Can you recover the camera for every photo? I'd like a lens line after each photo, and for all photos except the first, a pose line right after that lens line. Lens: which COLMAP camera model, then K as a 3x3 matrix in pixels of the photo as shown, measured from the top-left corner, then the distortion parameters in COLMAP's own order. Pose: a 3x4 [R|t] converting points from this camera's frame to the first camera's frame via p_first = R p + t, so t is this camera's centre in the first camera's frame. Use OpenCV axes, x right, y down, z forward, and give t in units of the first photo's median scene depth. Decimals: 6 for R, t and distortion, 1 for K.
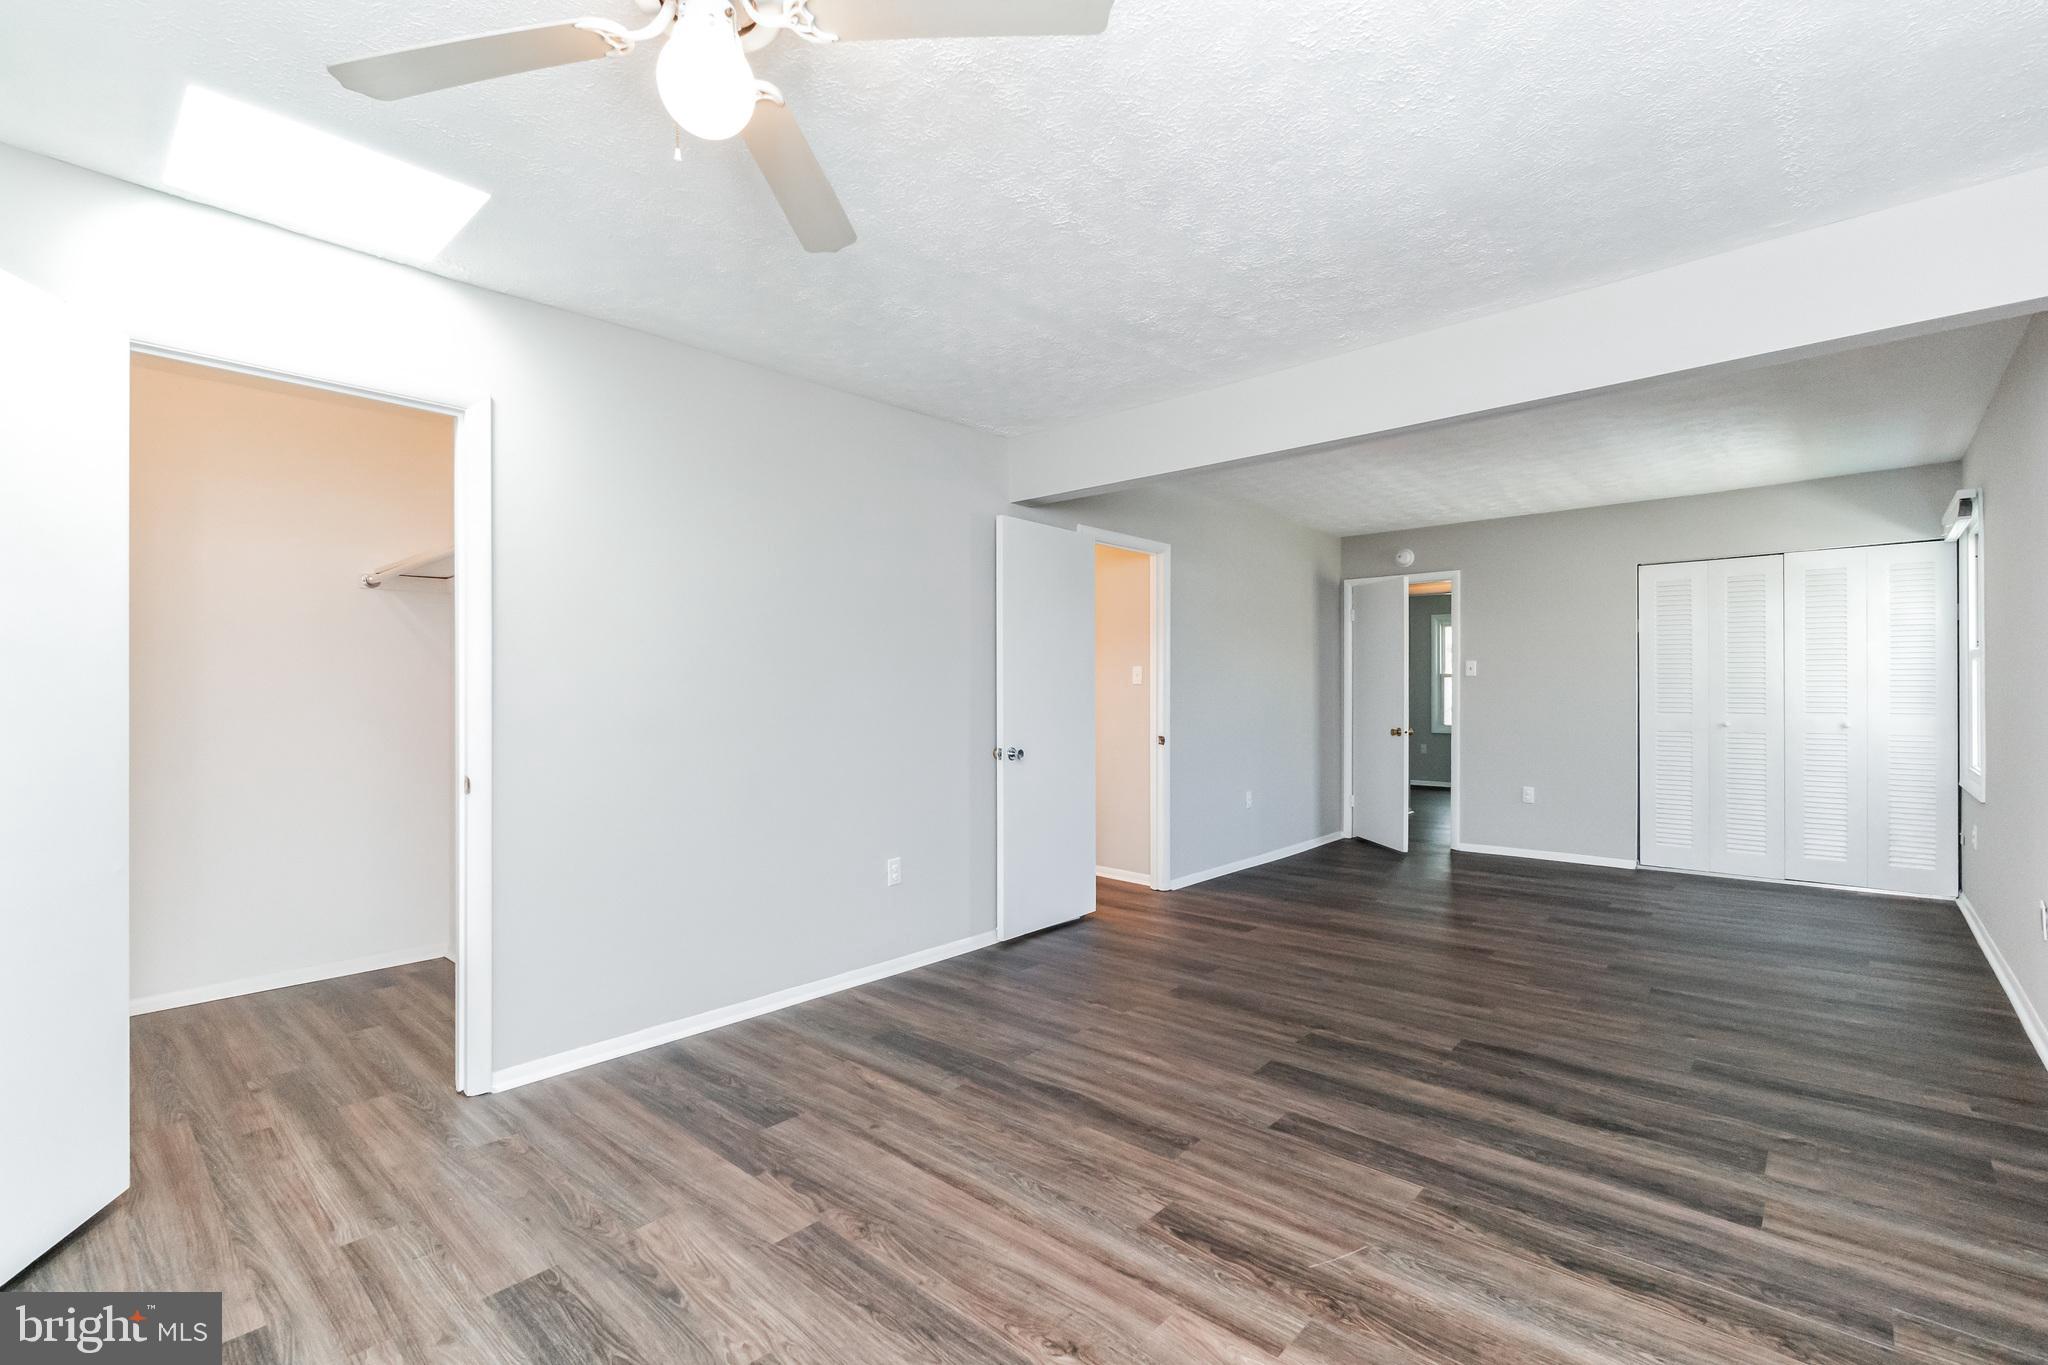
lens RADIAL K [[901.6, 0, 1024.3], [0, 901.6, 688.0], [0, 0, 1]] dist [-0.001137, 0.000231]
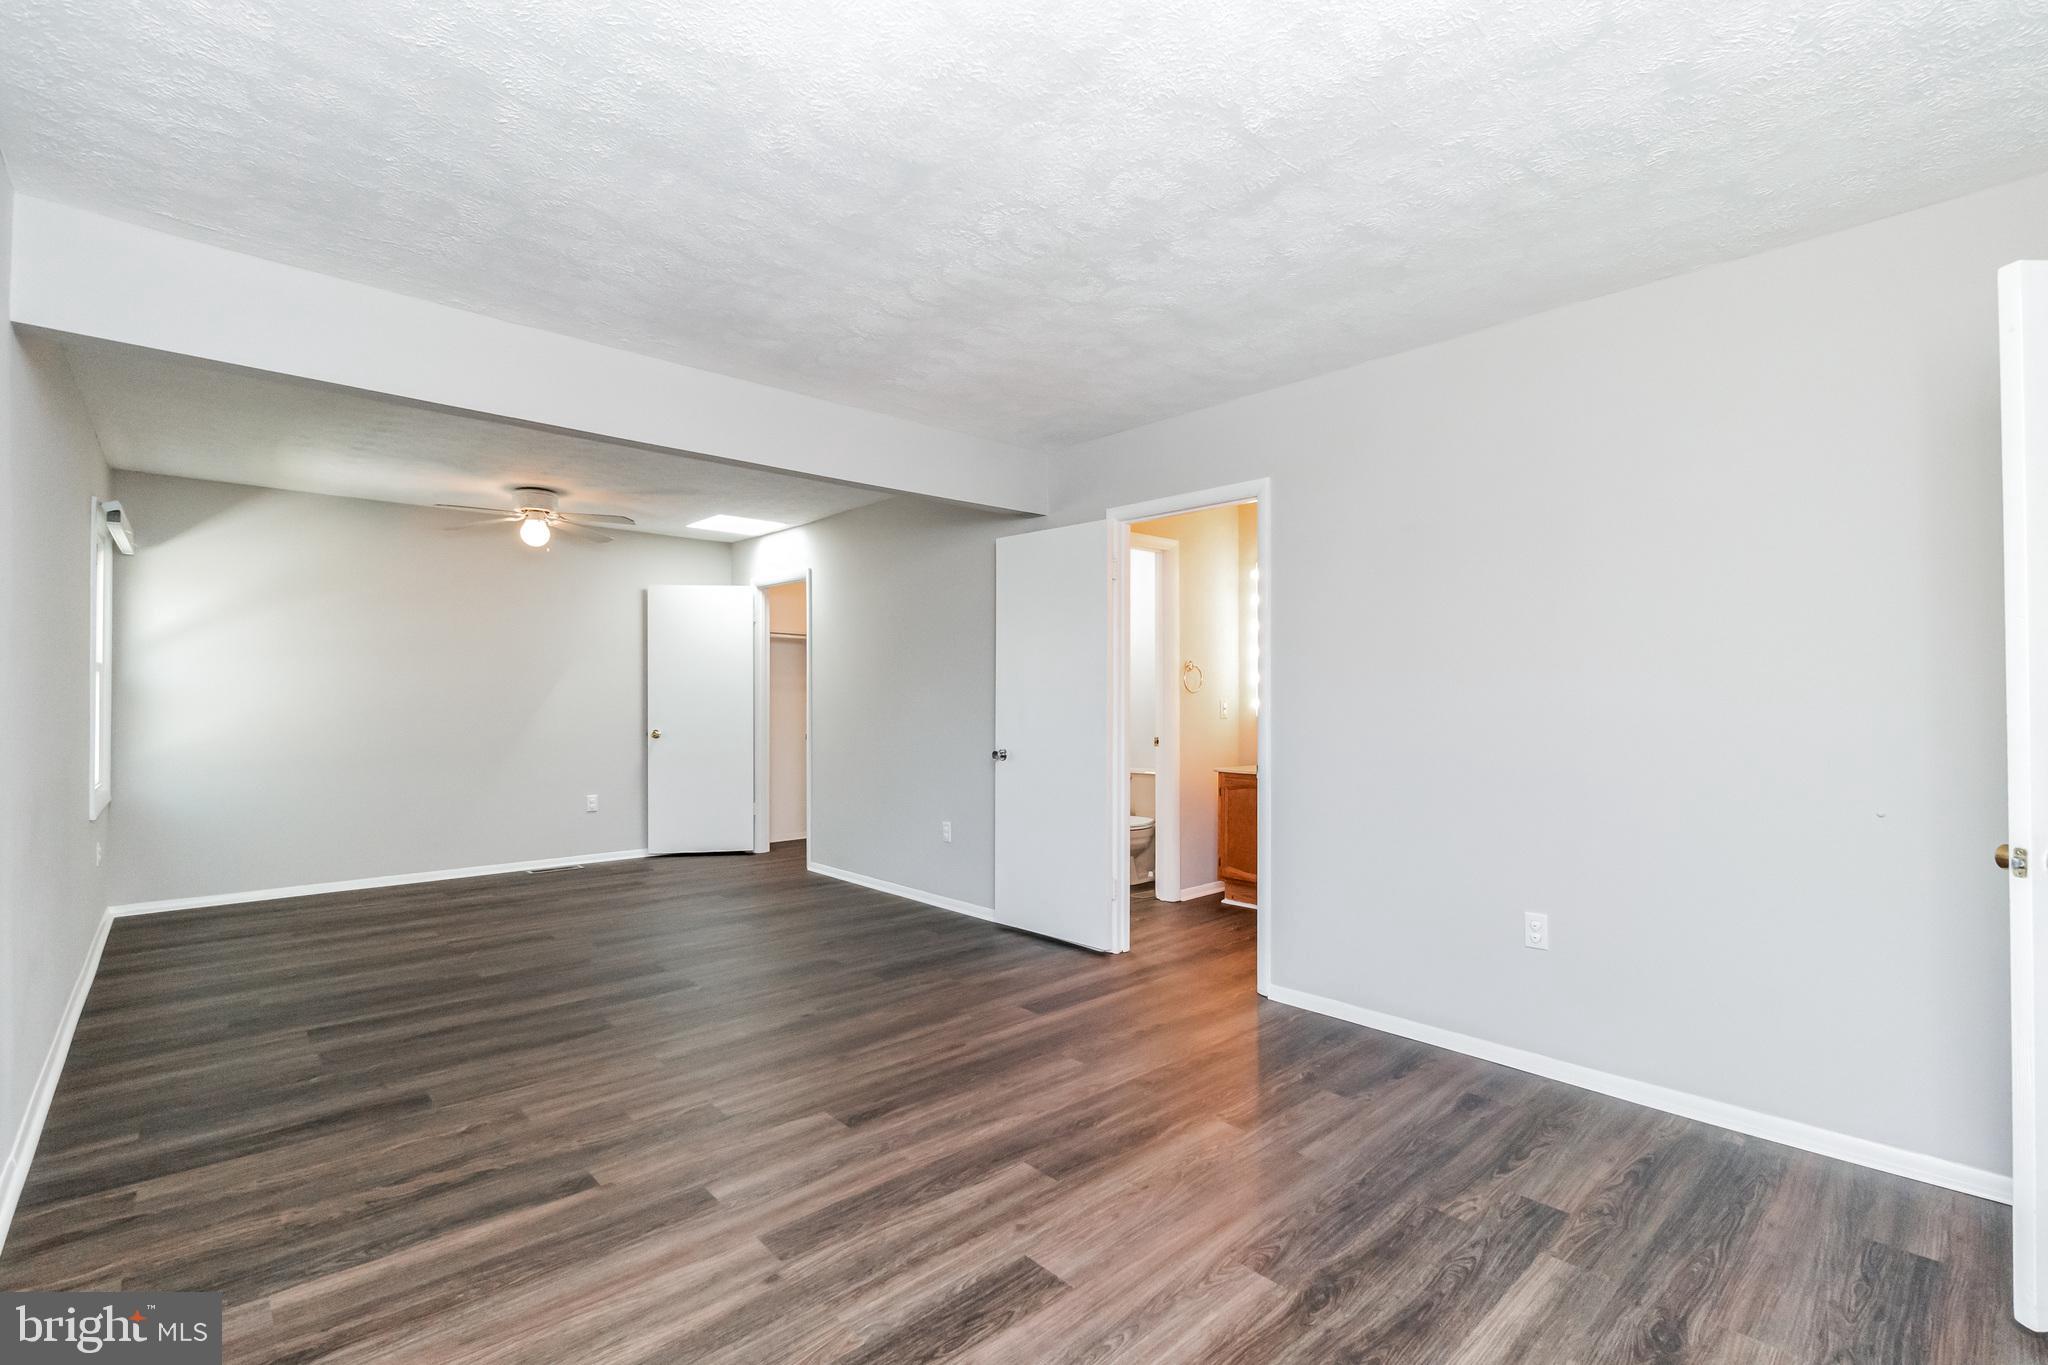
lens RADIAL K [[901.6, 0, 1022.8], [0, 901.6, 688.1], [0, 0, 1]] dist [-0.001137, 0.000231]
pose [[-0.088005, -0.005725, -0.996104, 1.745363], [0.003405, 0.999976, -0.006049, -0.001532], [0.996114, -0.003924, -0.087983, 1.825208]]
